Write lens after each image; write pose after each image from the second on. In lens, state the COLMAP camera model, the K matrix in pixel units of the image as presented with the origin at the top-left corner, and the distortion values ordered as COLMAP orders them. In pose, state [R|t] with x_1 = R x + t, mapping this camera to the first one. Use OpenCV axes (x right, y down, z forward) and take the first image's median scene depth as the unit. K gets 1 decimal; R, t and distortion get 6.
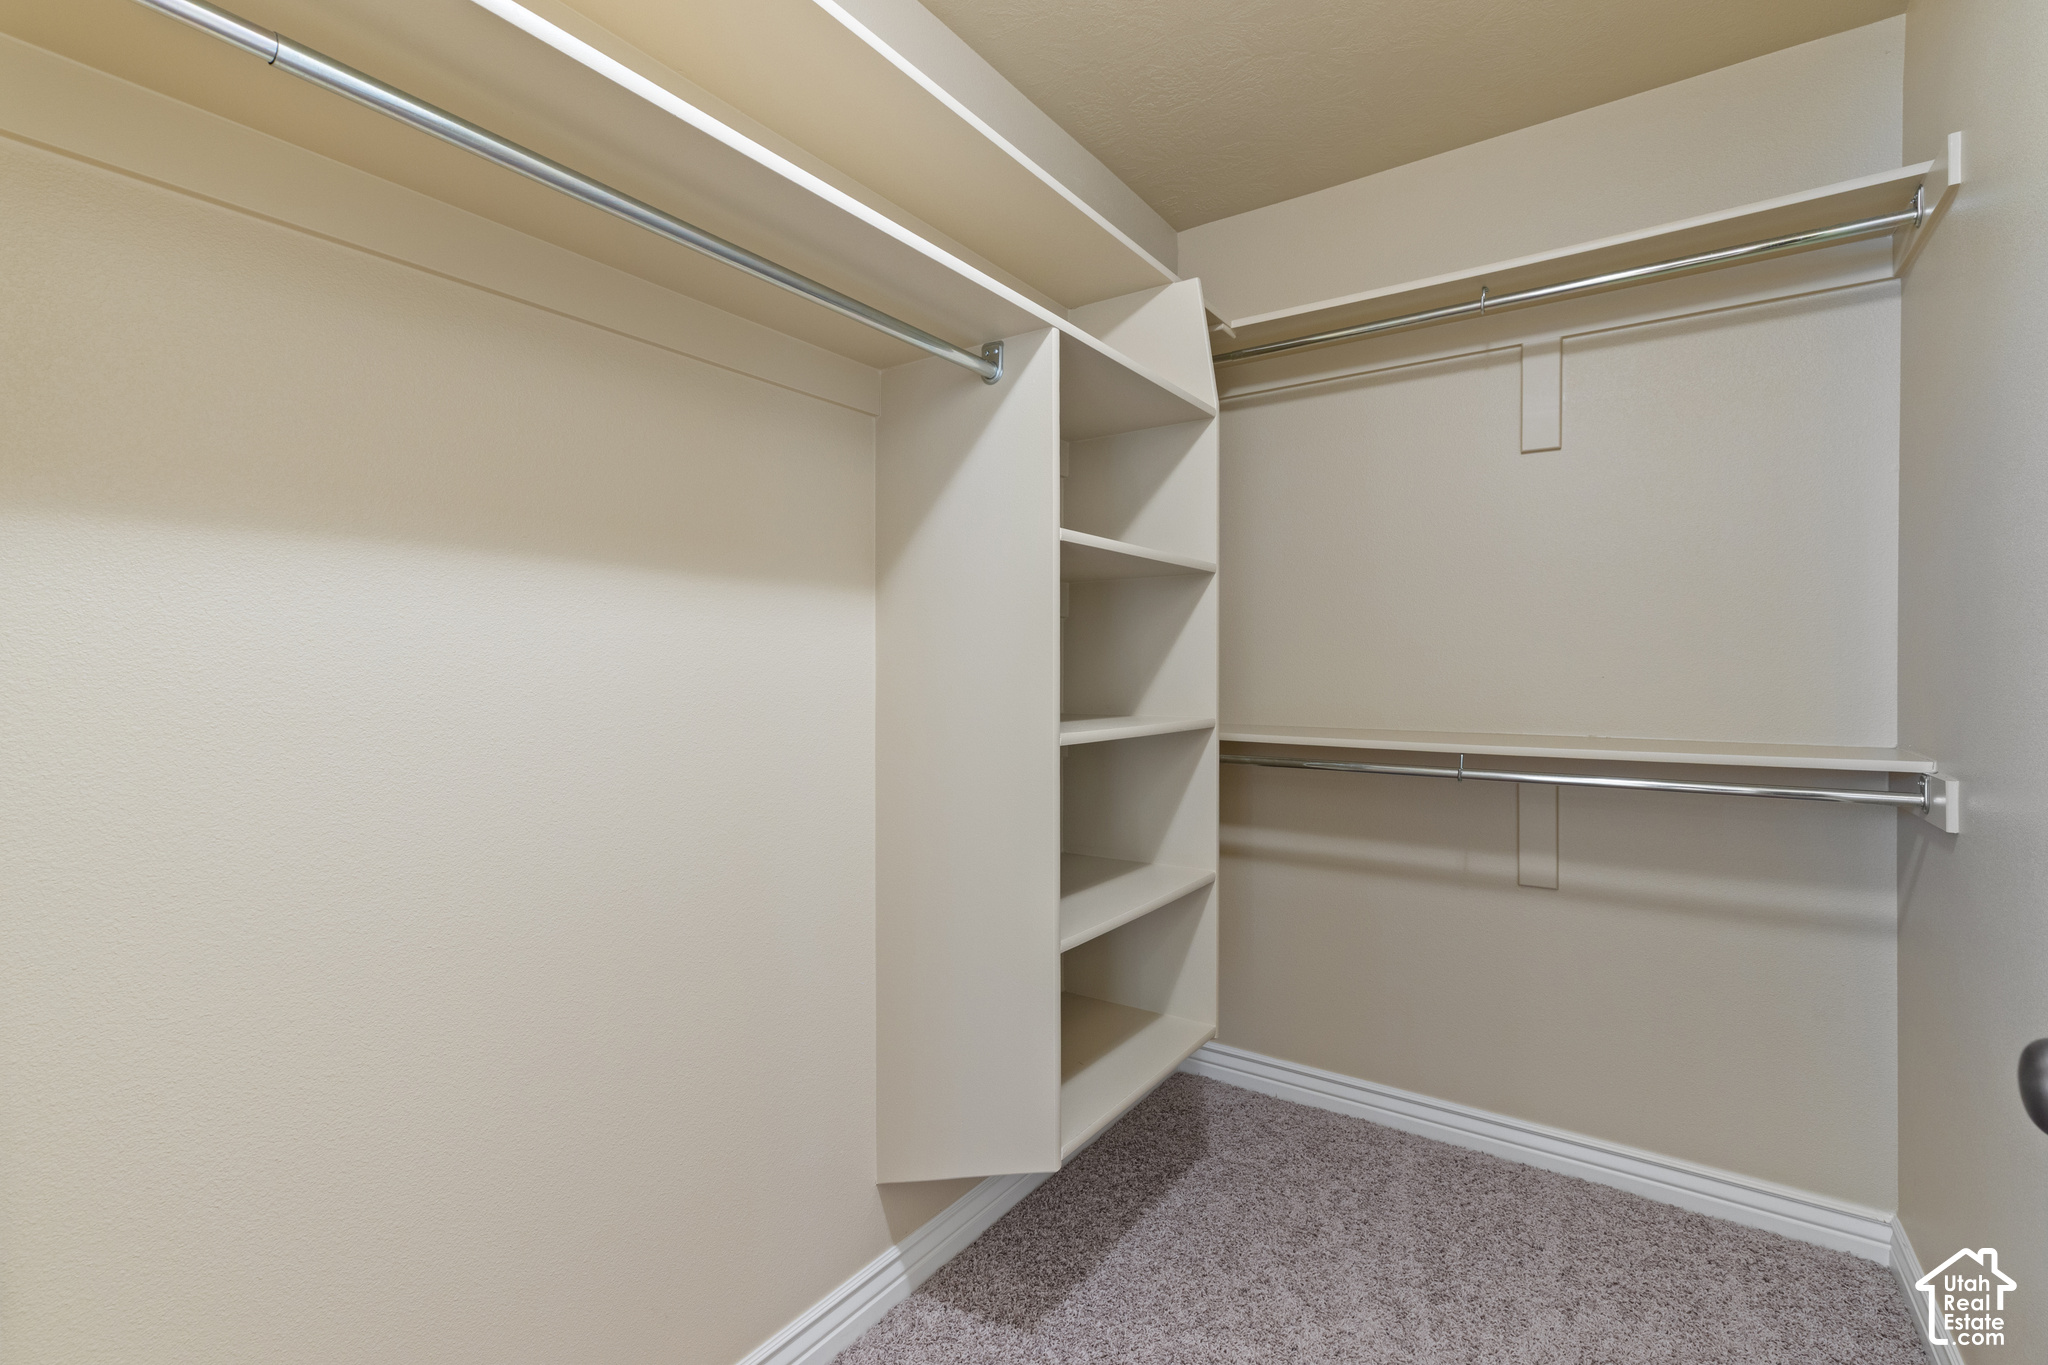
lens RADIAL K [[893.1, 0, 1022.7], [0, 893.1, 676.8], [0, 0, 1]] dist [-0.002474, 0.002011]
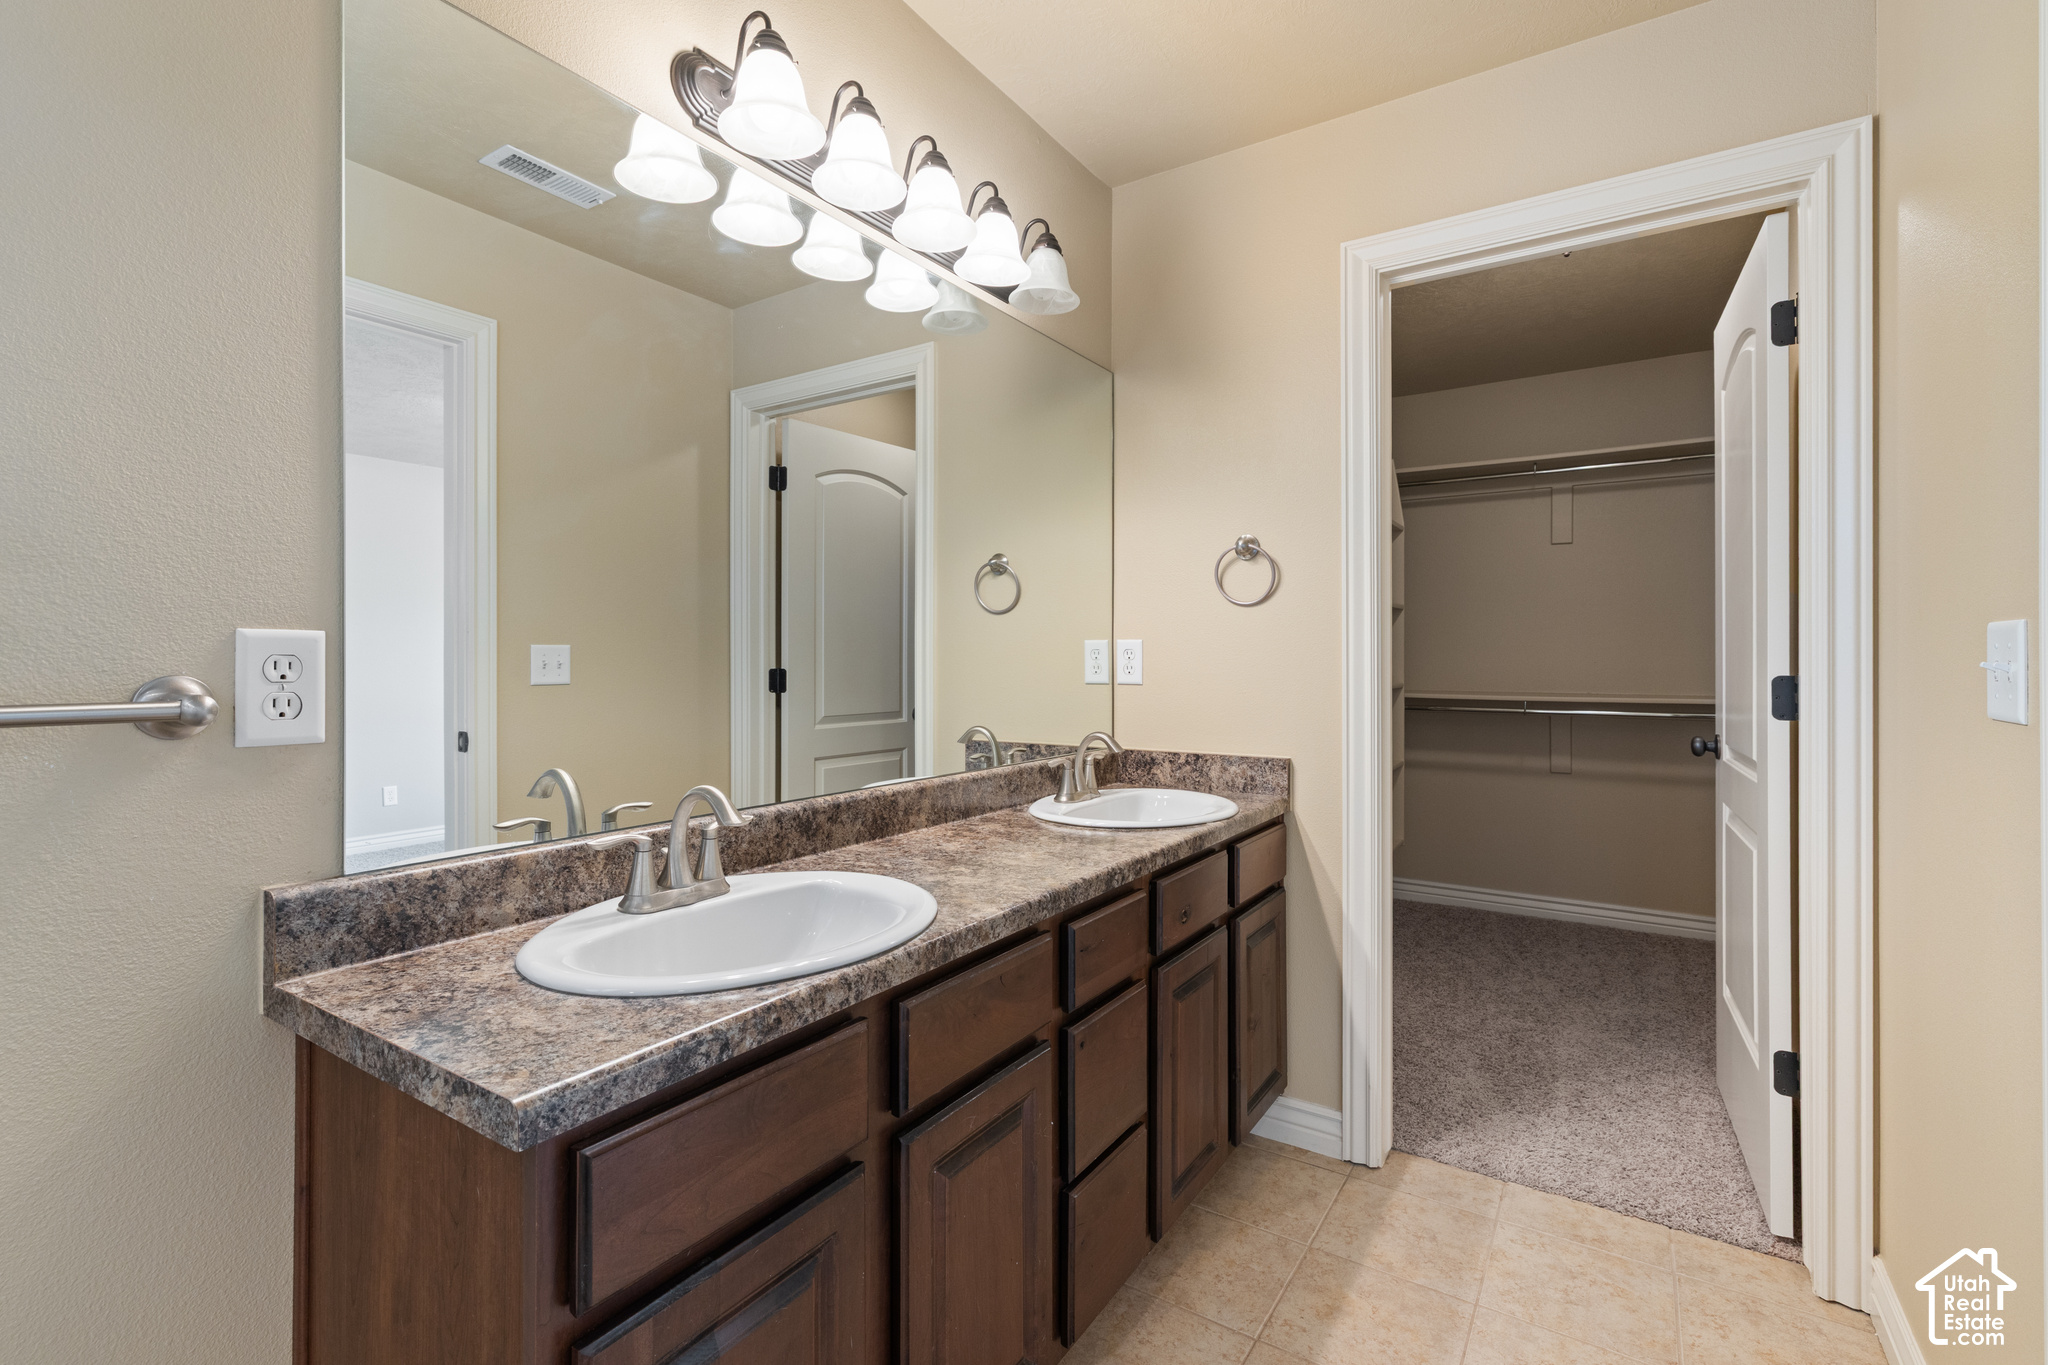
lens RADIAL K [[893.1, 0, 1018.7], [0, 893.1, 677.4], [0, 0, 1]] dist [-0.002474, 0.002011]
pose [[0.999533, -0.002711, 0.030436, -0.640446], [0.002656, 0.999995, 0.001854, 0.025157], [-0.030441, -0.001773, 0.999535, -0.874197]]
